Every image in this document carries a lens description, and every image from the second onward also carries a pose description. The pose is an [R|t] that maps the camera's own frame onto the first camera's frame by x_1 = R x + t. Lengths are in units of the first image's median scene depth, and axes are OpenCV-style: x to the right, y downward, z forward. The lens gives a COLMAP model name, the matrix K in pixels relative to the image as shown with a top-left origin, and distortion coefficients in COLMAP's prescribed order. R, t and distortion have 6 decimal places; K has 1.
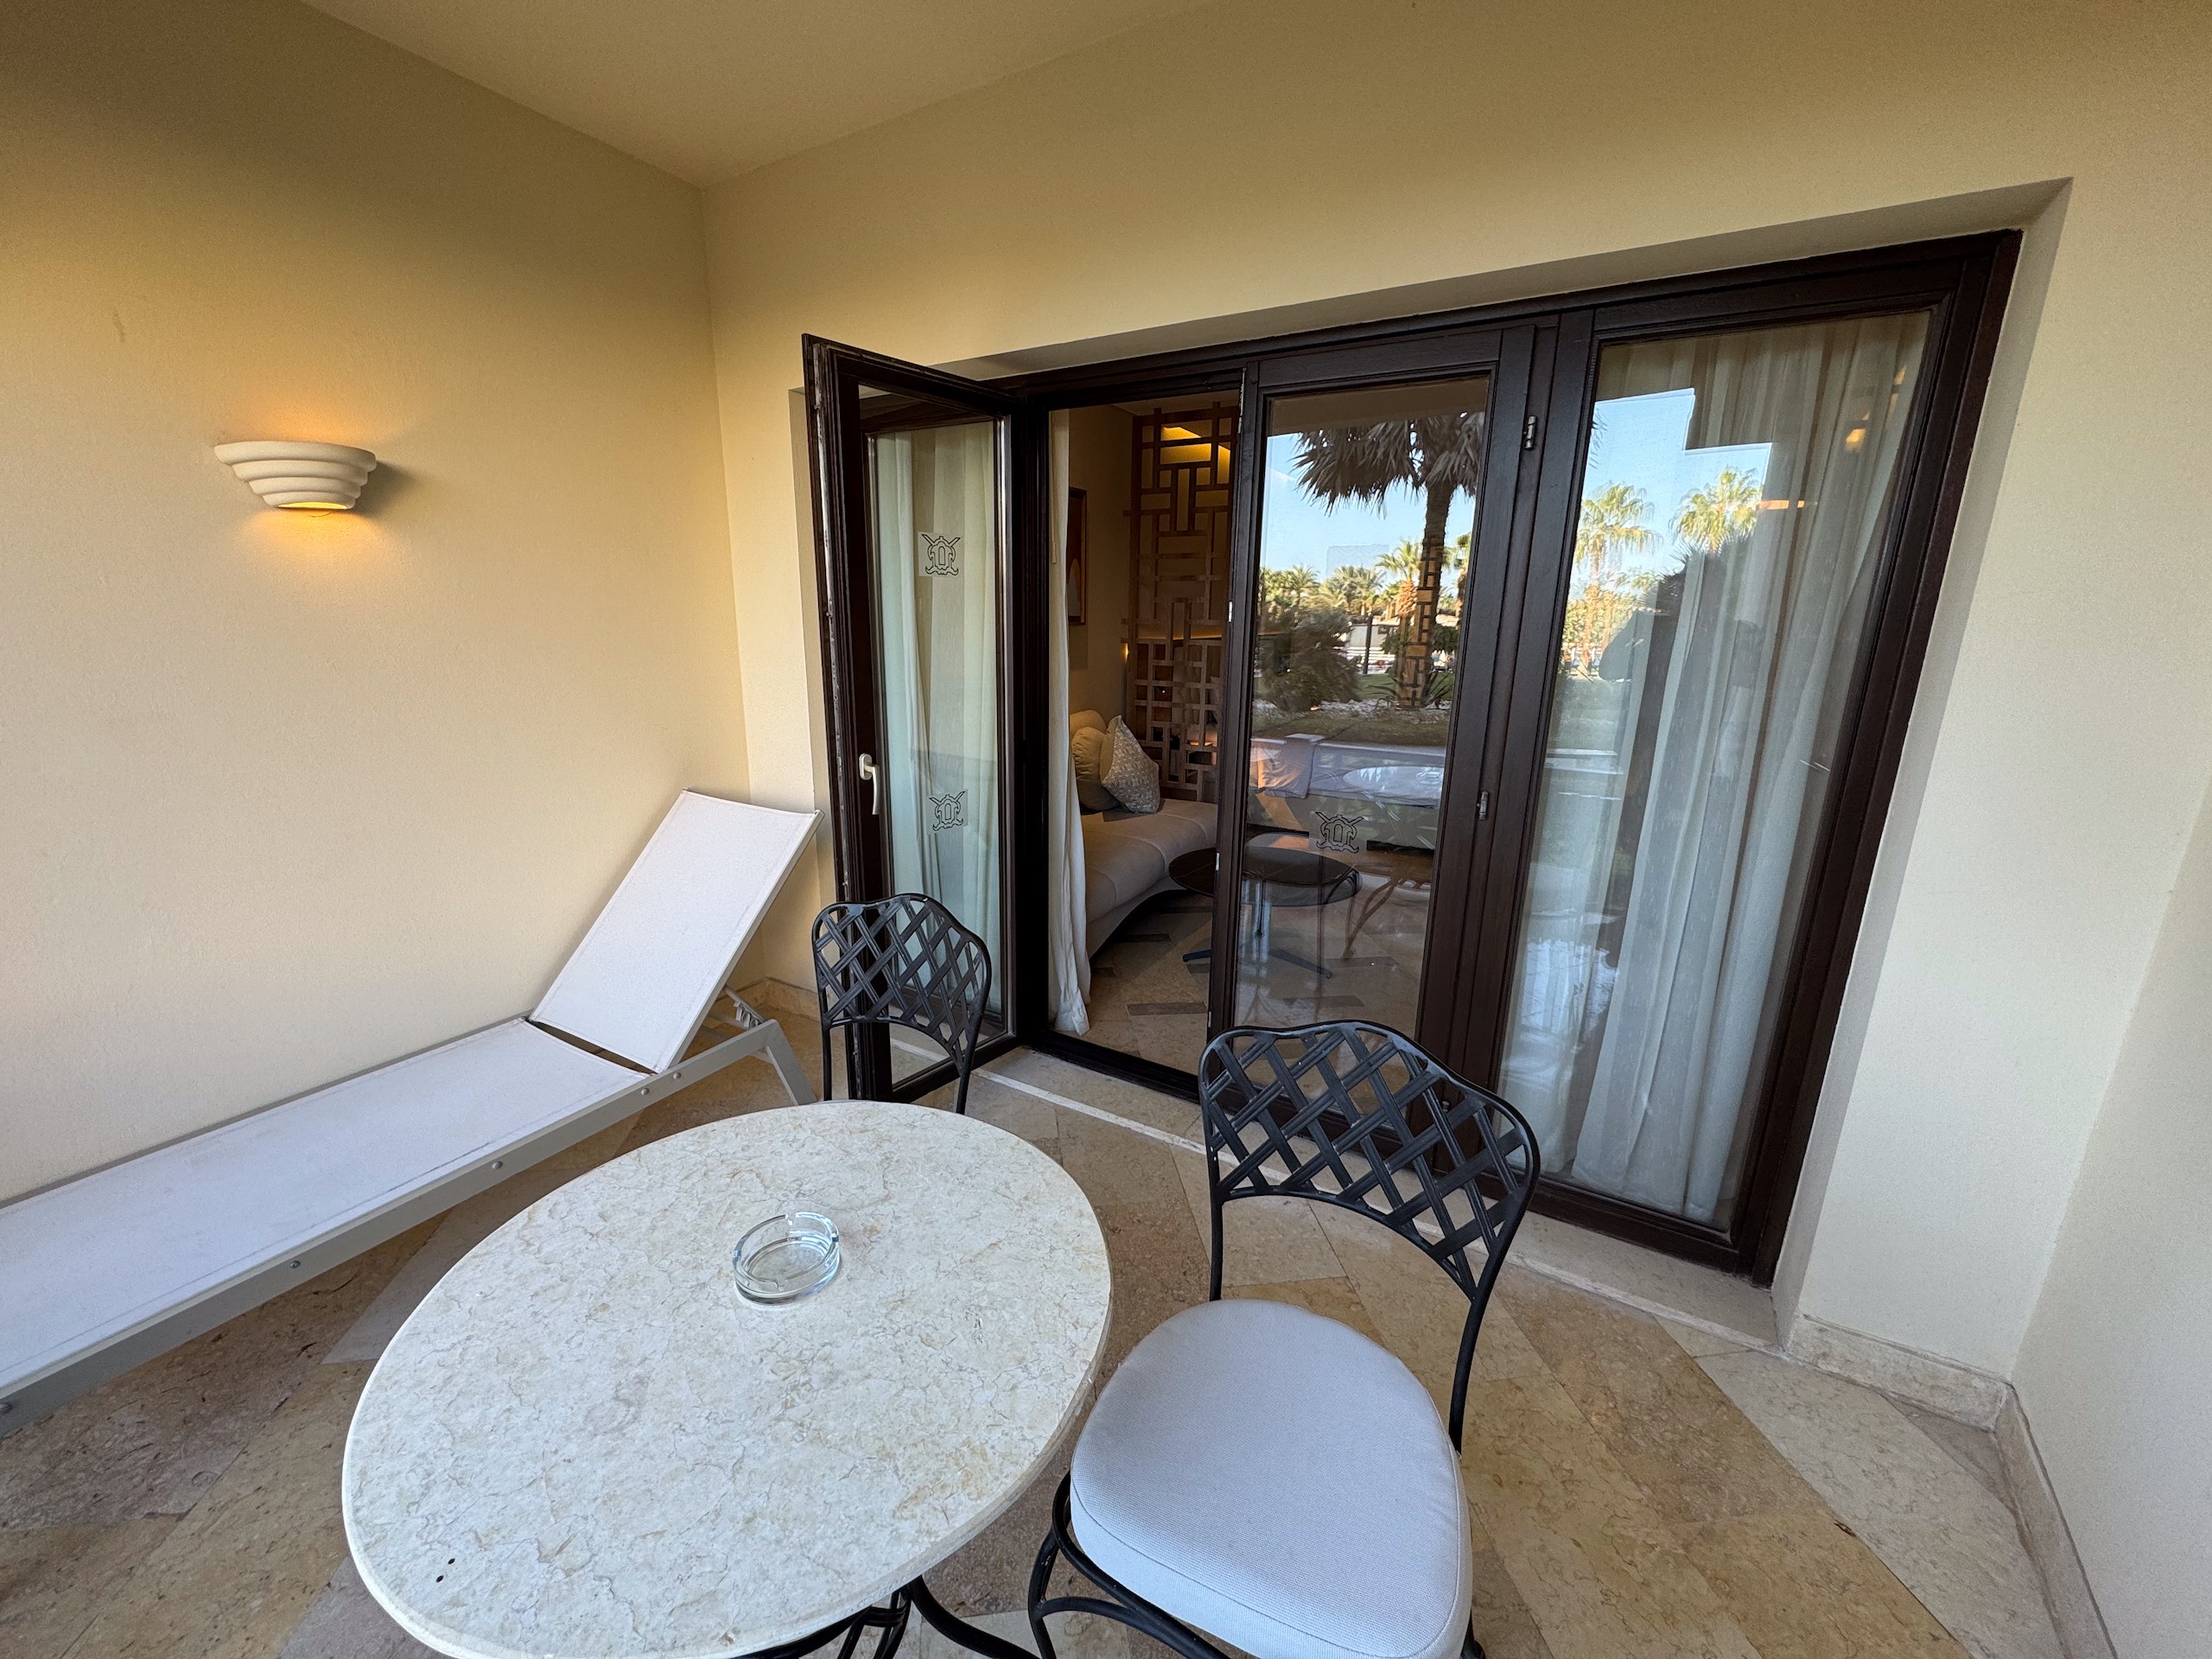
lens RADIAL K [[876.7, 0, 1106.0], [0, 876.7, 829.5], [0, 0, 1]] dist [-0.002139, -0.000125]
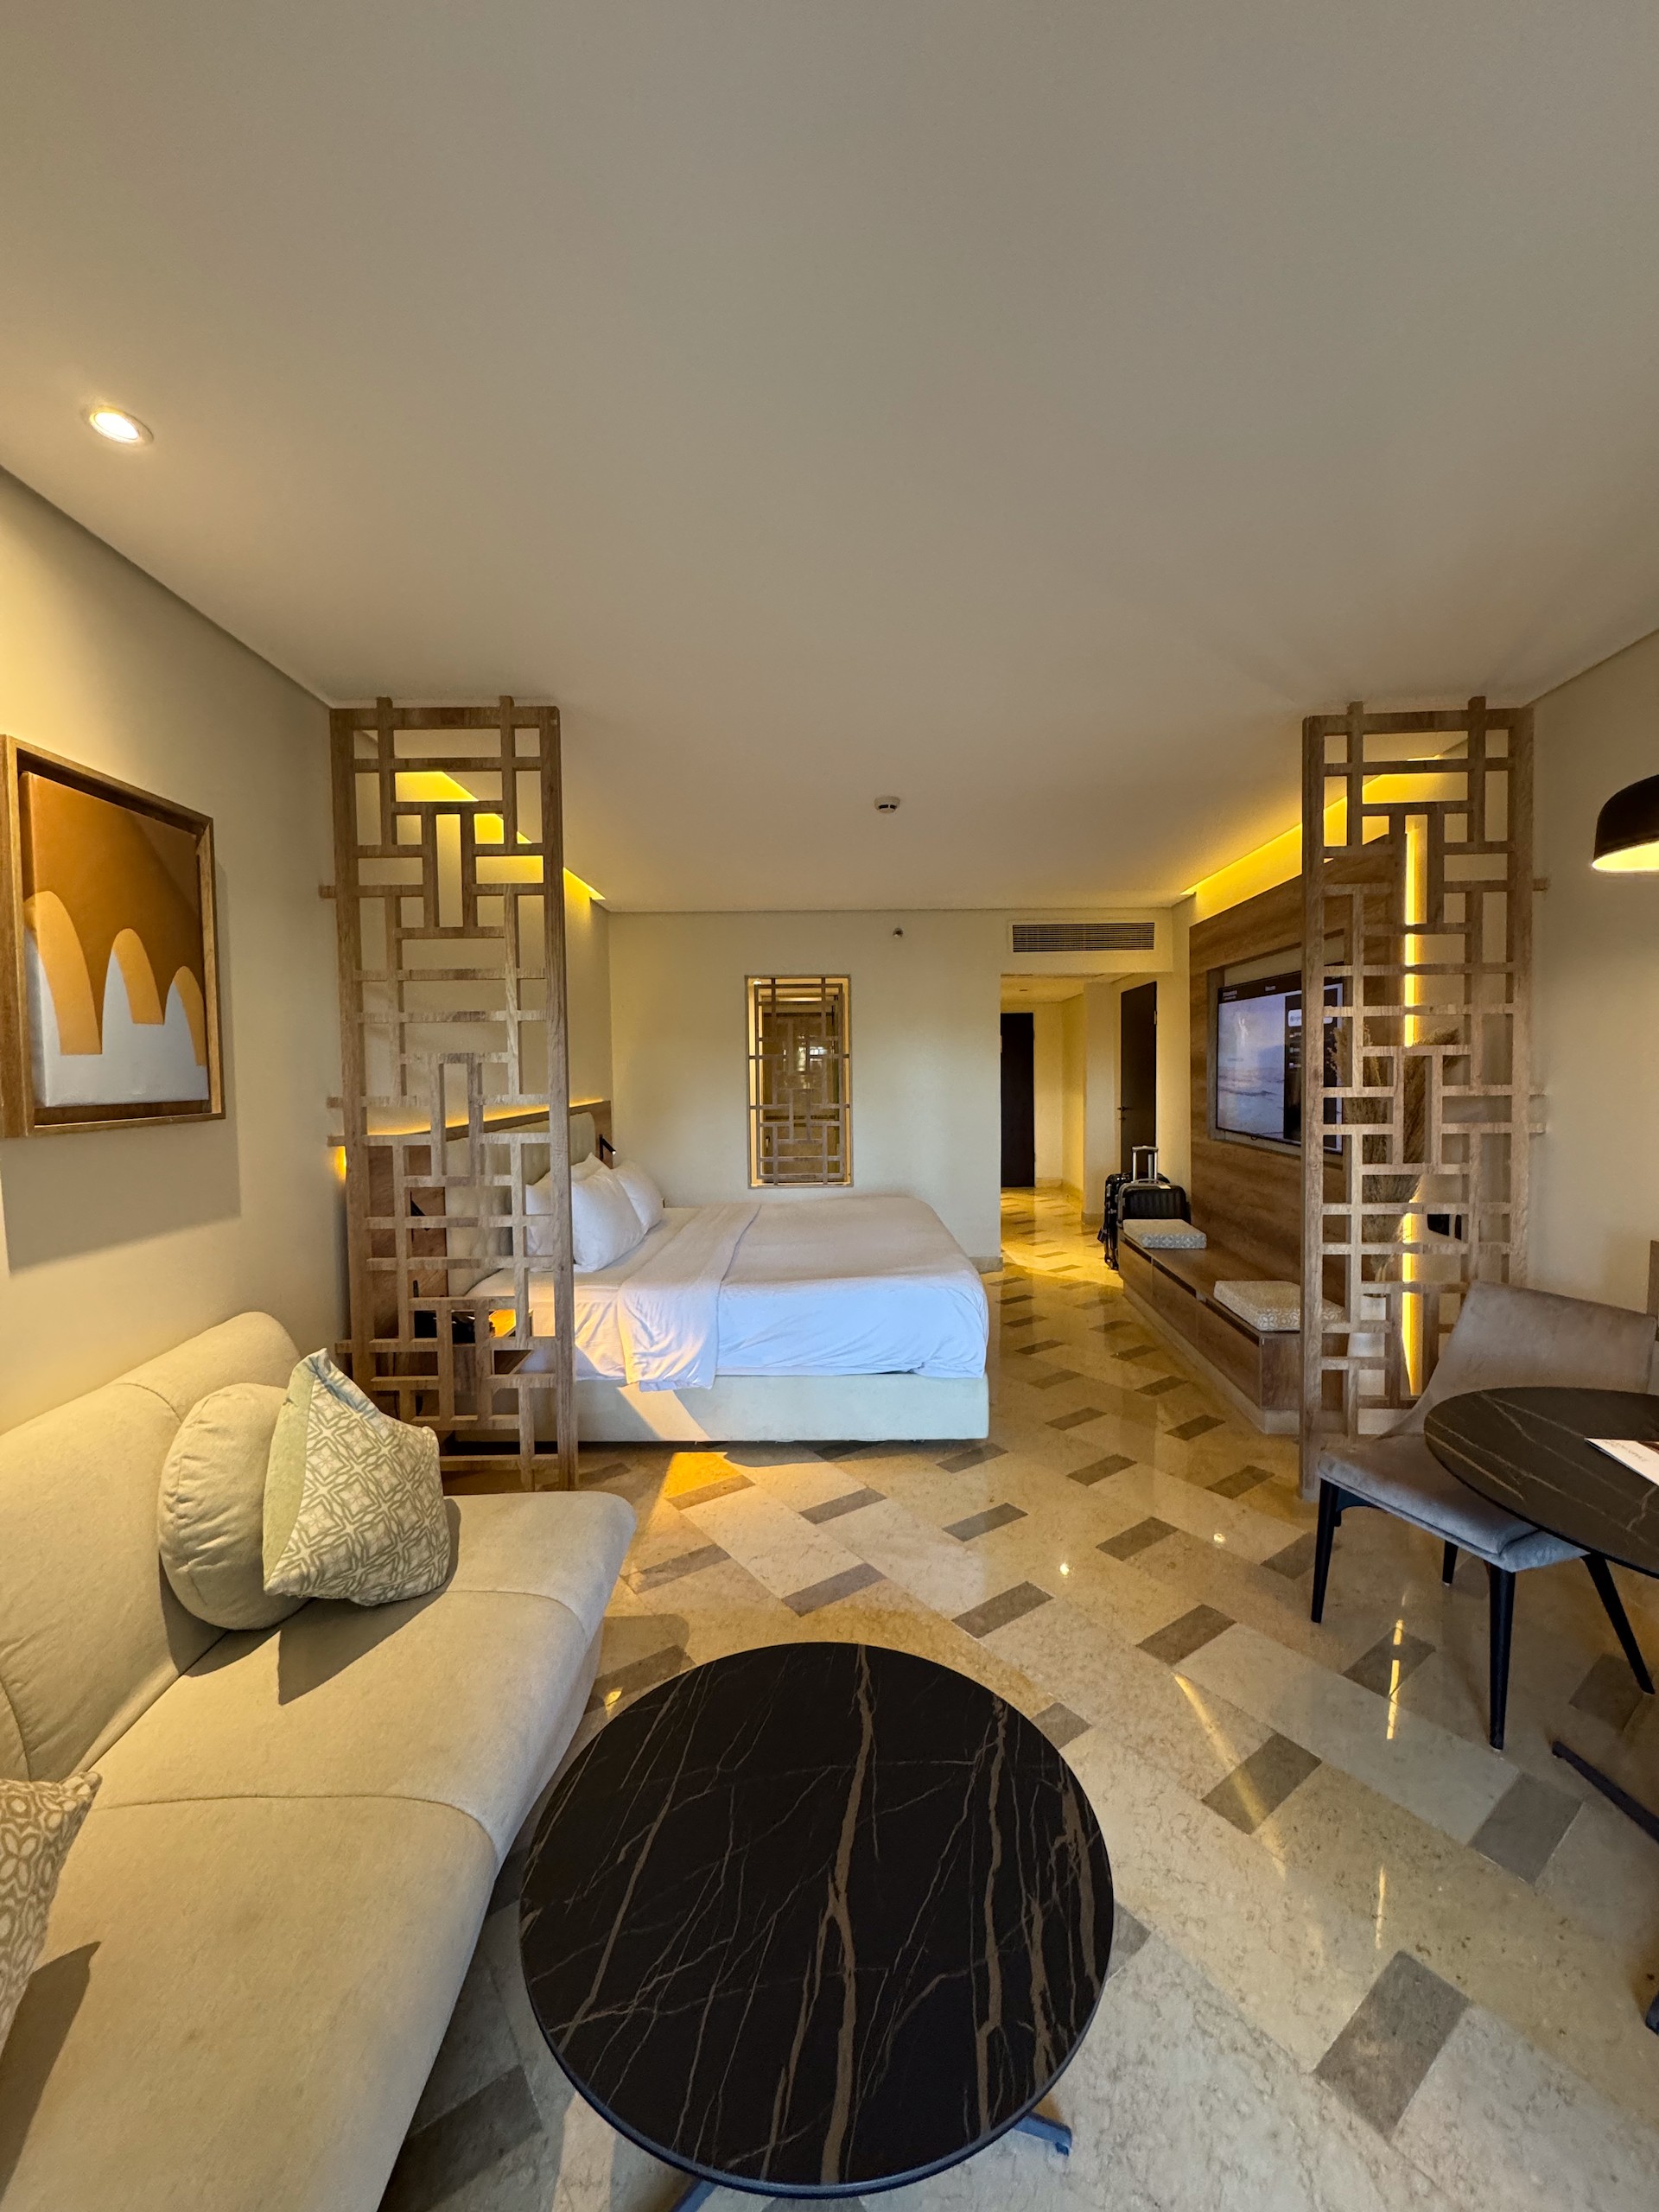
lens RADIAL K [[876.7, 0, 829.5], [0, 876.7, 1106.0], [0, 0, 1]] dist [-0.002139, -0.000125]
pose [[0.869144, -0.046492, 0.492368, 0.021483], [0.147895, 0.974447, -0.169056, -0.117860], [-0.471927, 0.219753, 0.853811, 0.473607]]
